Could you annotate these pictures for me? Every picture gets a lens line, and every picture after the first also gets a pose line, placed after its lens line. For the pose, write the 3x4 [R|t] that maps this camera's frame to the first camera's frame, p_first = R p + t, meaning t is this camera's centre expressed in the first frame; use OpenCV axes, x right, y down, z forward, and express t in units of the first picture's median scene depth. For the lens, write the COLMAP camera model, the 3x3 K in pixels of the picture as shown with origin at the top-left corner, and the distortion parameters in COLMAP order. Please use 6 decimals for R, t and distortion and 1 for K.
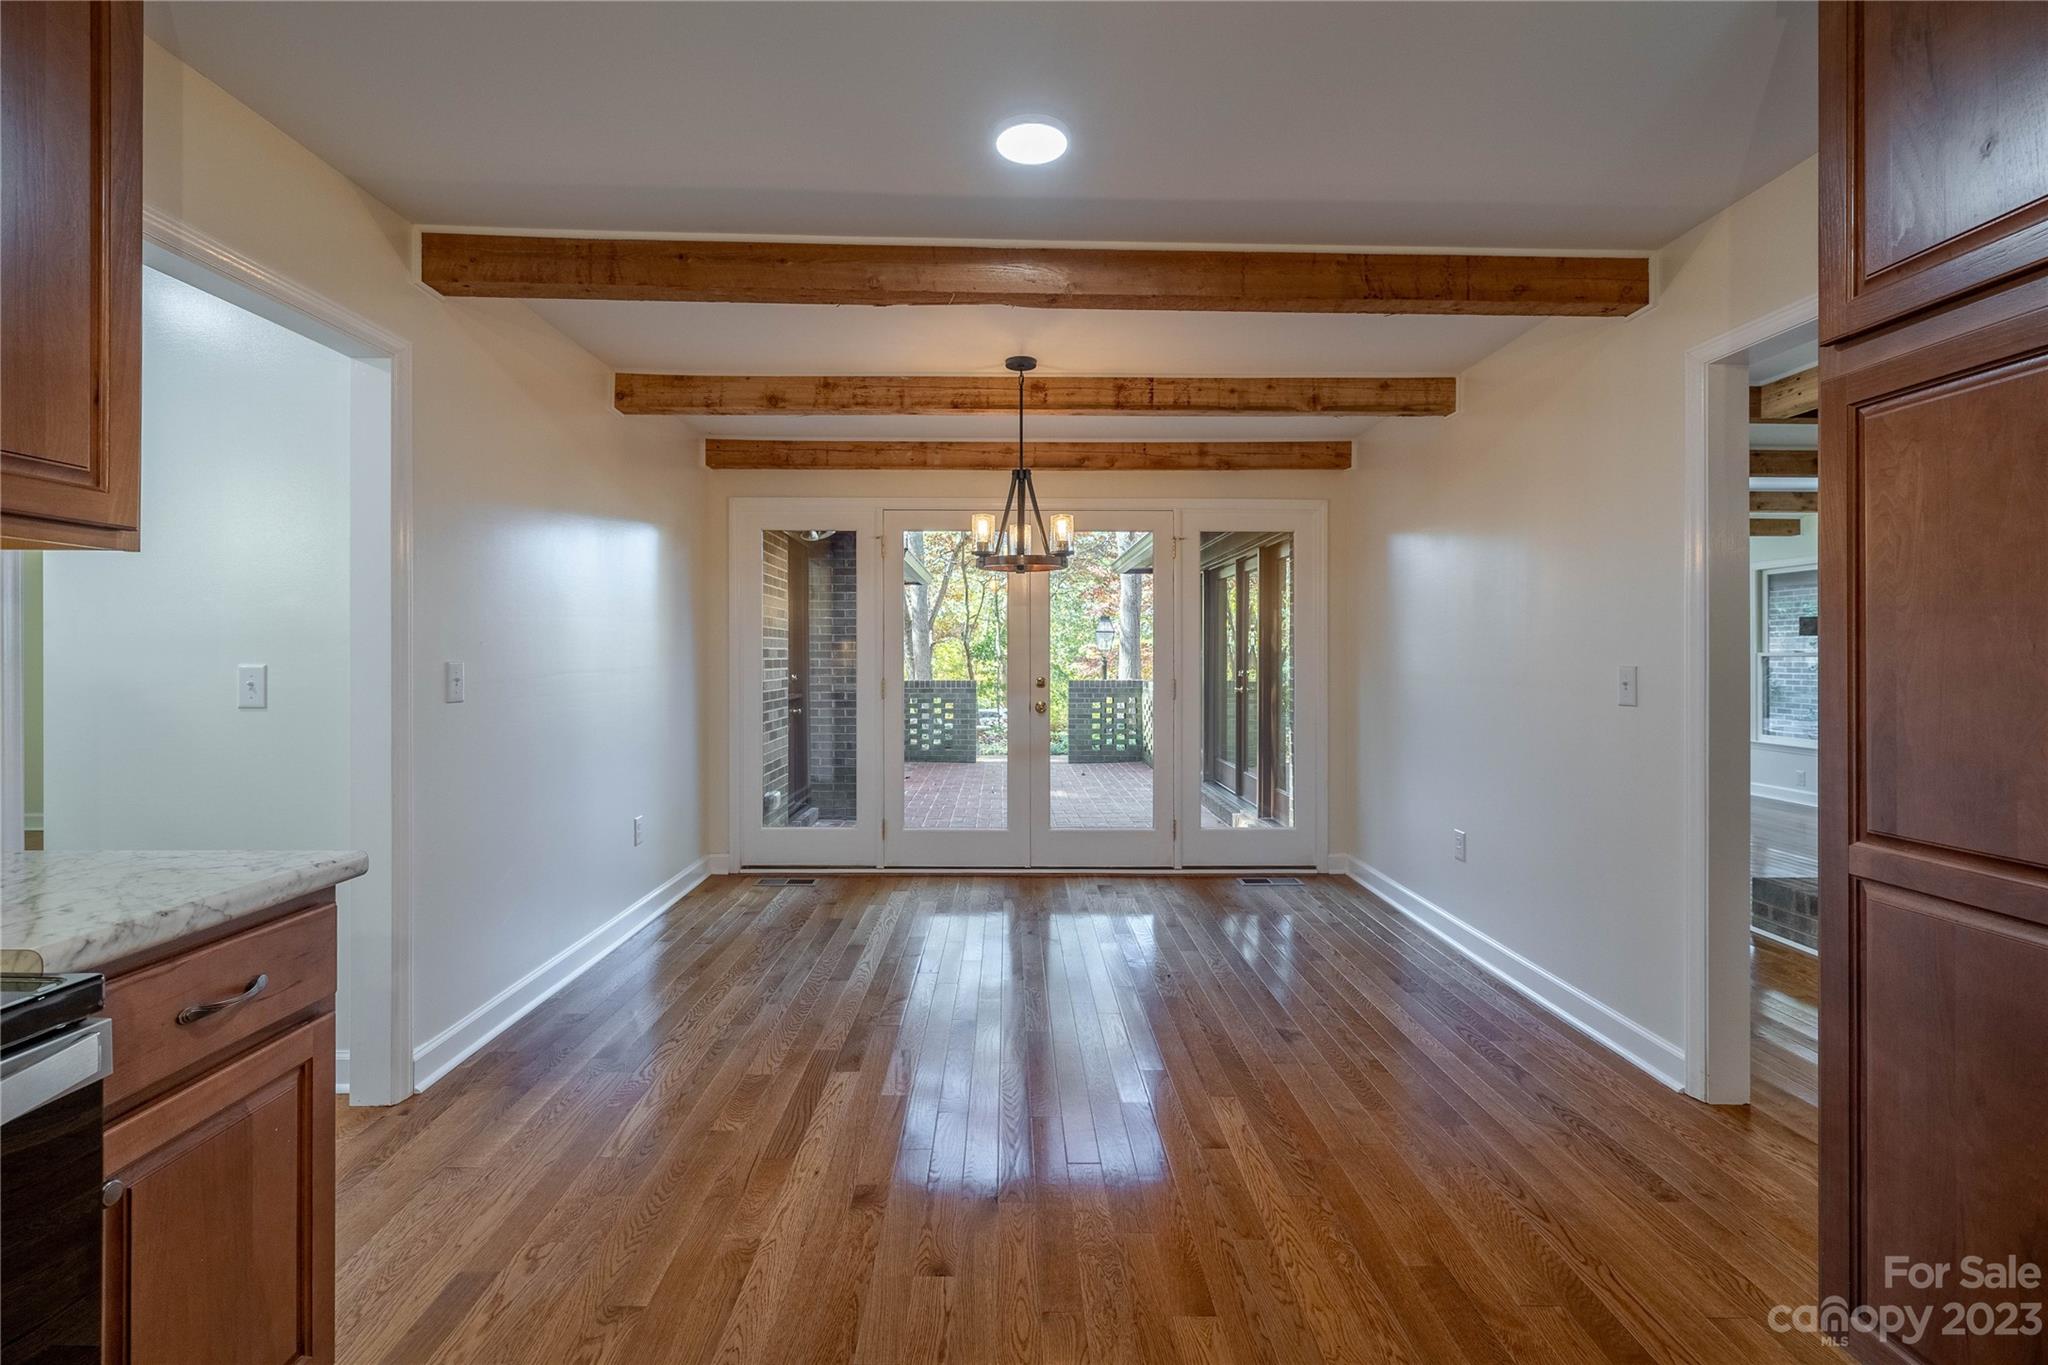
lens RADIAL K [[858.4, 0, 998.5], [0, 858.4, 651.5], [0, 0, 1]] dist [0.001907, 0.000413]
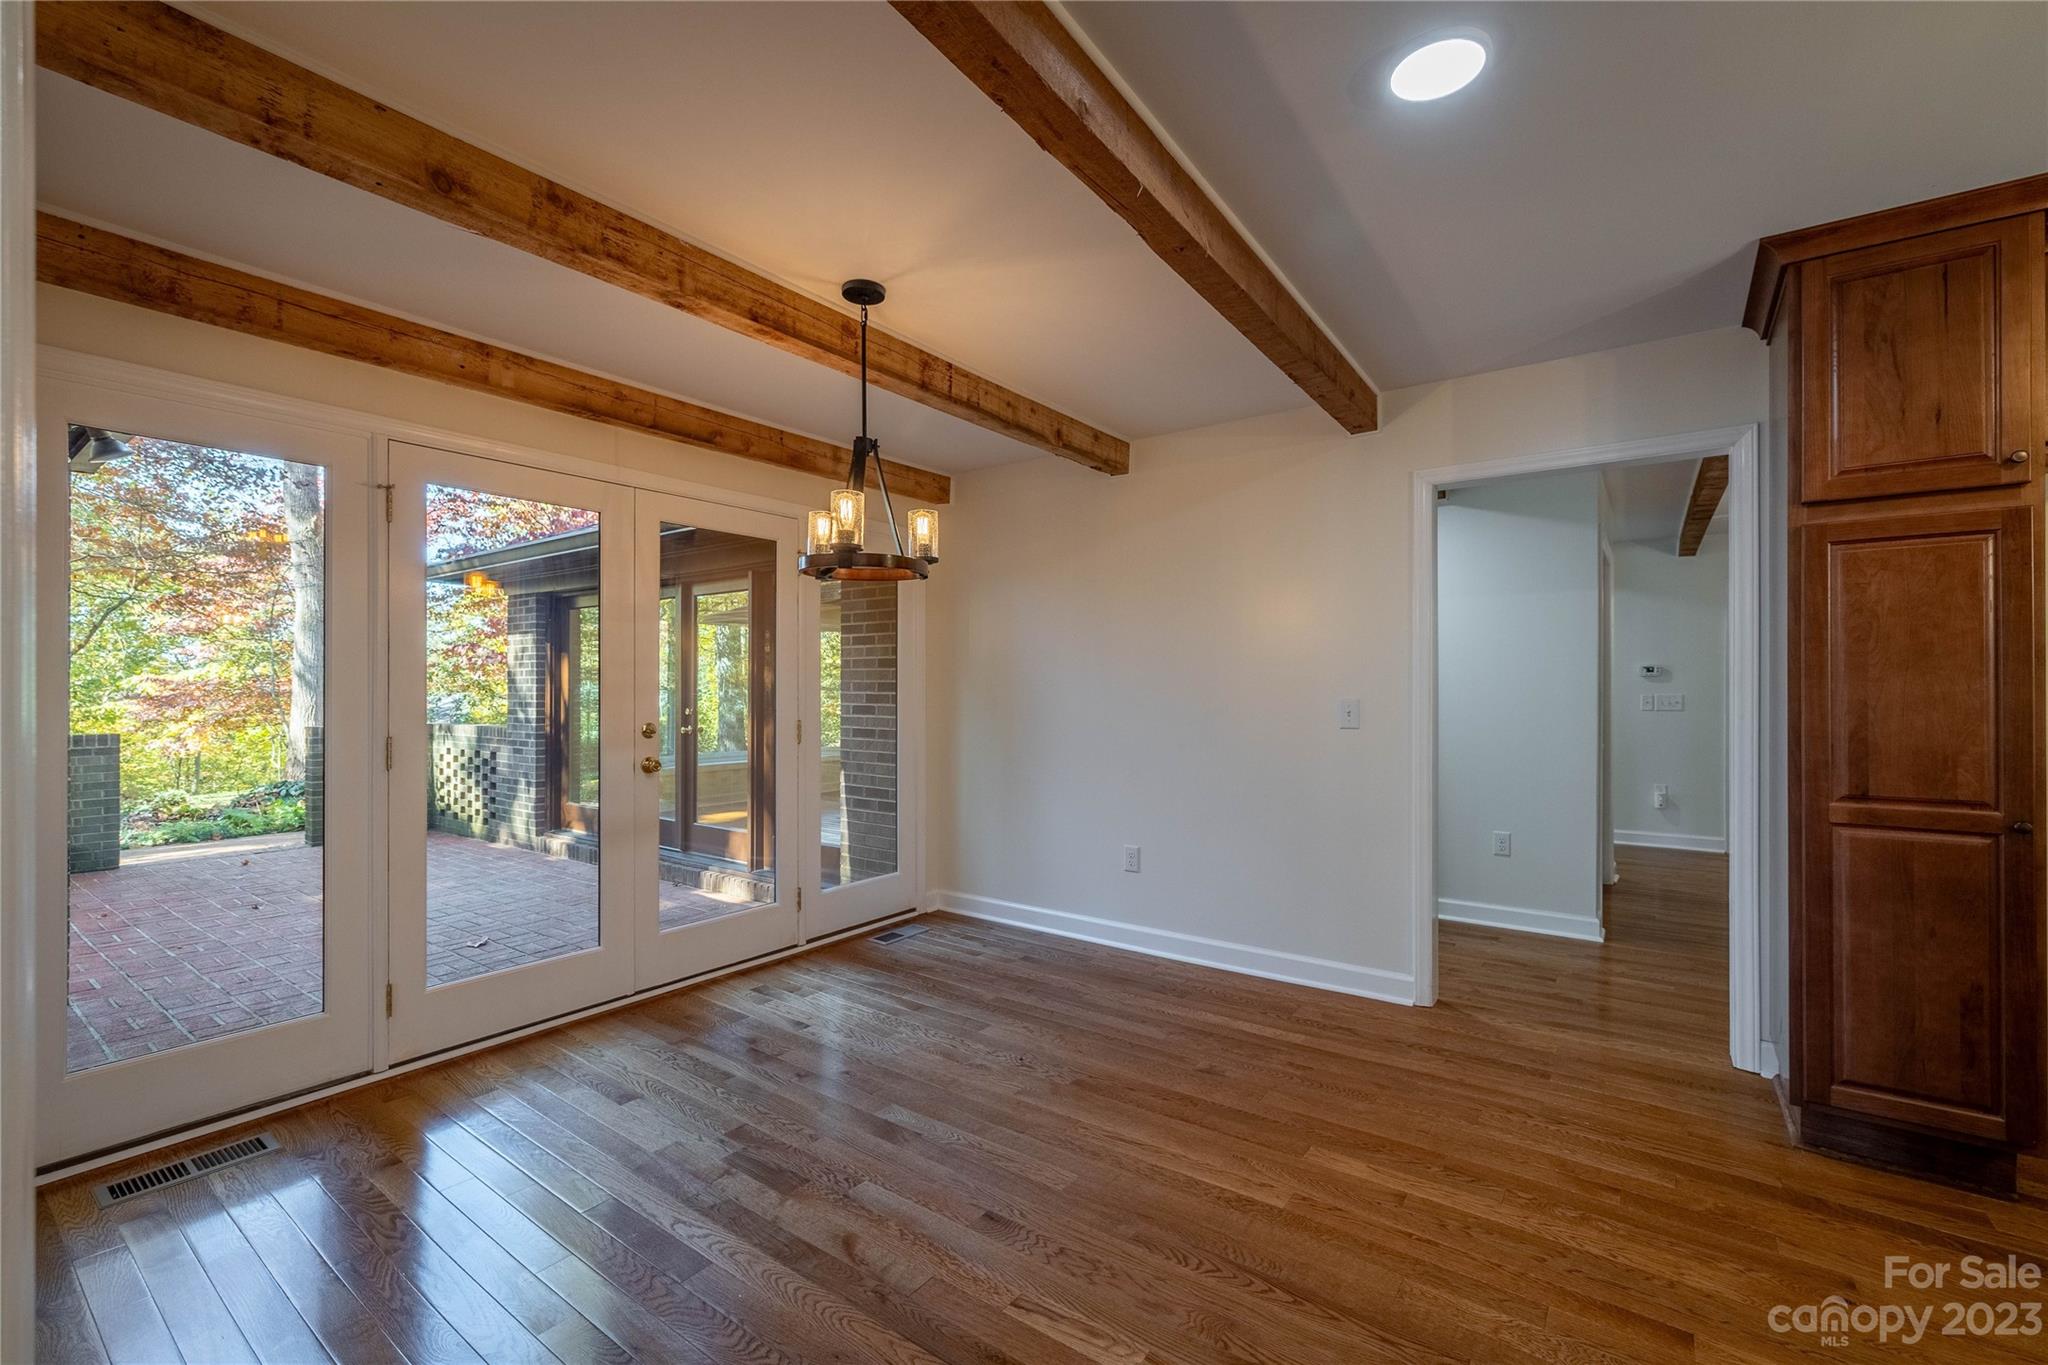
lens RADIAL K [[858.4, 0, 1013.5], [0, 858.4, 684.2], [0, 0, 1]] dist [0.001907, 0.000413]
pose [[0.604150, -0.000395, 0.796871, -0.456841], [0.000305, 1.000000, 0.000265, -0.003843], [-0.796871, 0.000083, 0.604150, 0.441527]]
